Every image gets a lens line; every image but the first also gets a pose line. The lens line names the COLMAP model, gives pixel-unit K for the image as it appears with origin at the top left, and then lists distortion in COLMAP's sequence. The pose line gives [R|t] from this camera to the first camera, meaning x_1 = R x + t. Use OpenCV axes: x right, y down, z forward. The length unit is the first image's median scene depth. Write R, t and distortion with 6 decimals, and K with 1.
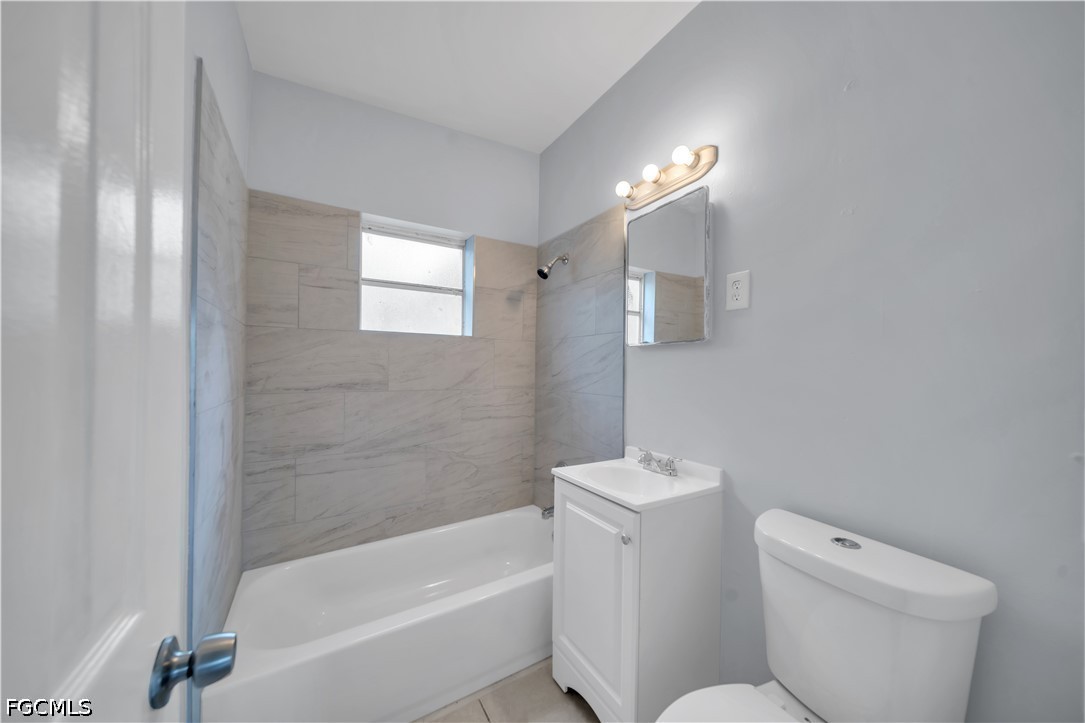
lens RADIAL K [[376.1, 0, 545.6], [0, 376.1, 365.4], [0, 0, 1]] dist [0.001699, -0.000084]
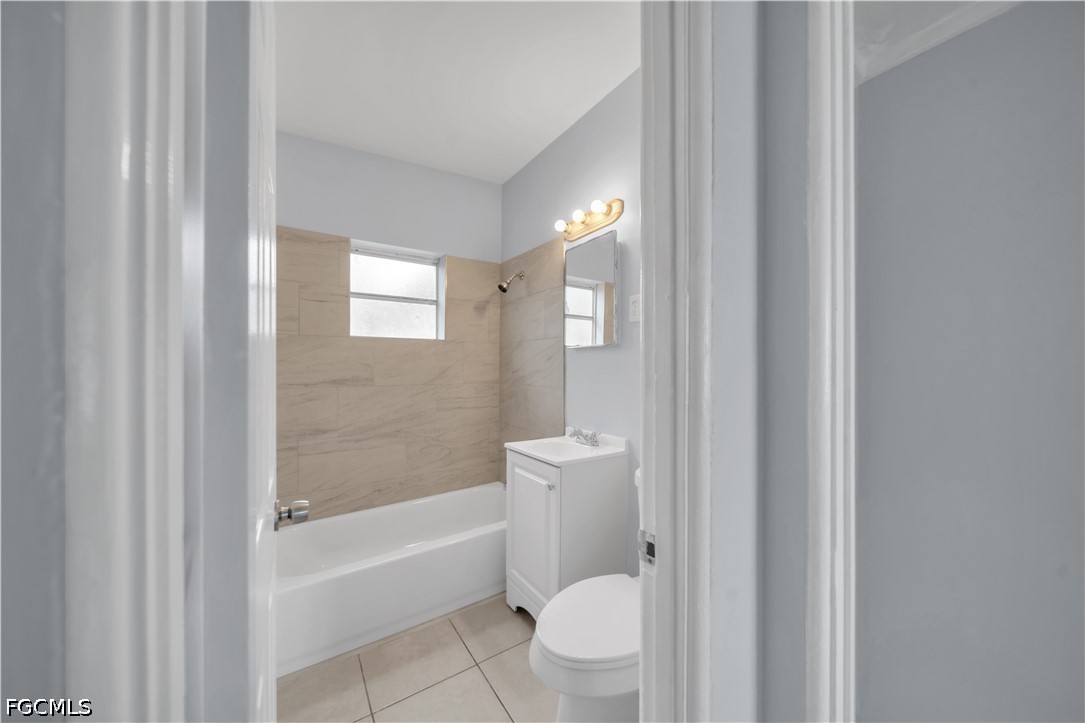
lens RADIAL K [[376.1, 0, 544.5], [0, 376.1, 364.6], [0, 0, 1]] dist [0.001699, -0.000084]
pose [[0.998870, -0.007830, 0.046872, 0.079232], [0.007716, 0.999967, 0.002605, 0.000639], [-0.046891, -0.002240, 0.998898, -0.253414]]
